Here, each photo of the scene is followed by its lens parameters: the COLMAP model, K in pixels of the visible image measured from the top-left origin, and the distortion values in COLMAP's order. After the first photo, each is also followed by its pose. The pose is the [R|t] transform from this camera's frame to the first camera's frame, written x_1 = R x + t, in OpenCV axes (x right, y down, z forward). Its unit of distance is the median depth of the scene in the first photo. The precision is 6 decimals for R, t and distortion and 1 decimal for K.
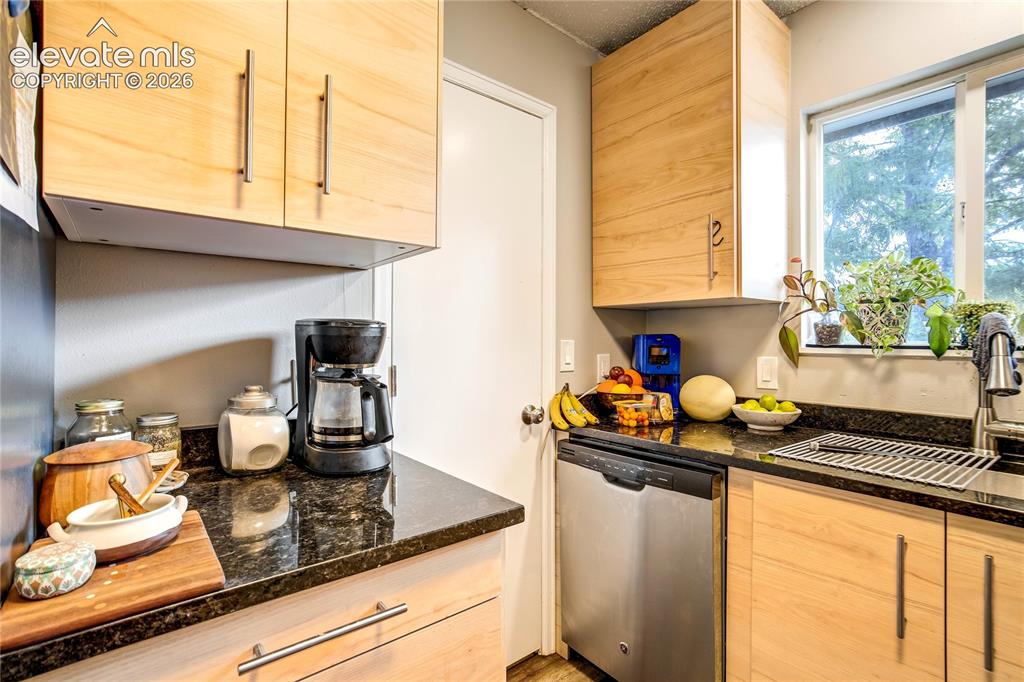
lens RADIAL K [[481.1, 0, 502.1], [0, 481.1, 336.1], [0, 0, 1]] dist [-0.026533, 0.014883]
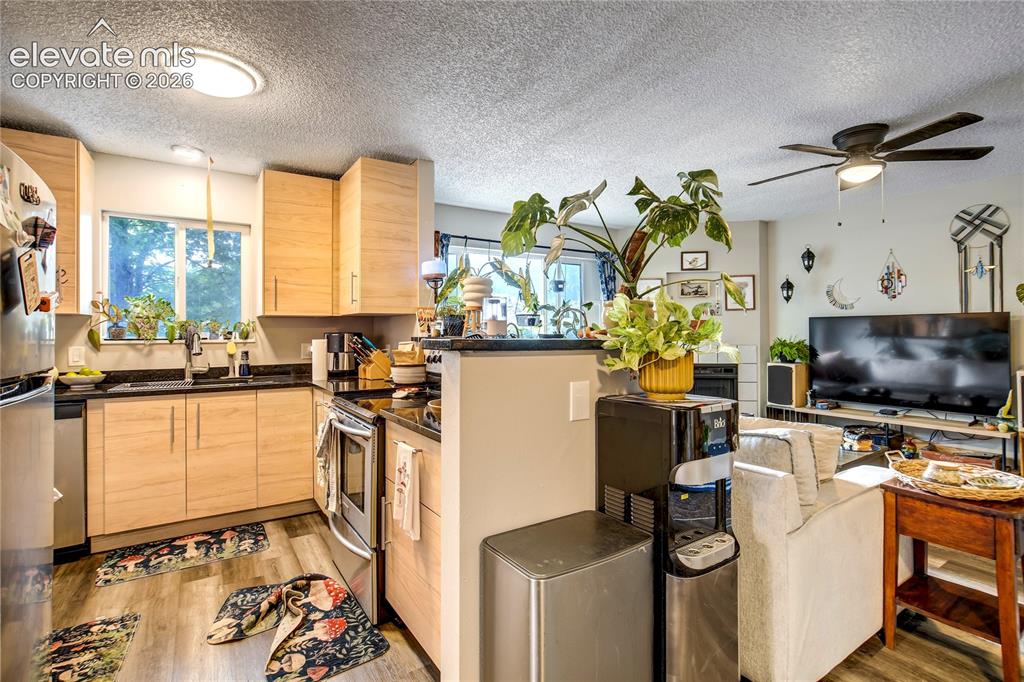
lens RADIAL K [[481.1, 0, 517.5], [0, 481.1, 331.0], [0, 0, 1]] dist [-0.026533, 0.014883]
pose [[0.100609, -0.001189, 0.994925, -1.185369], [0.002794, 0.999996, 0.000913, -0.012625], [-0.994922, 0.002688, 0.100612, -0.884560]]
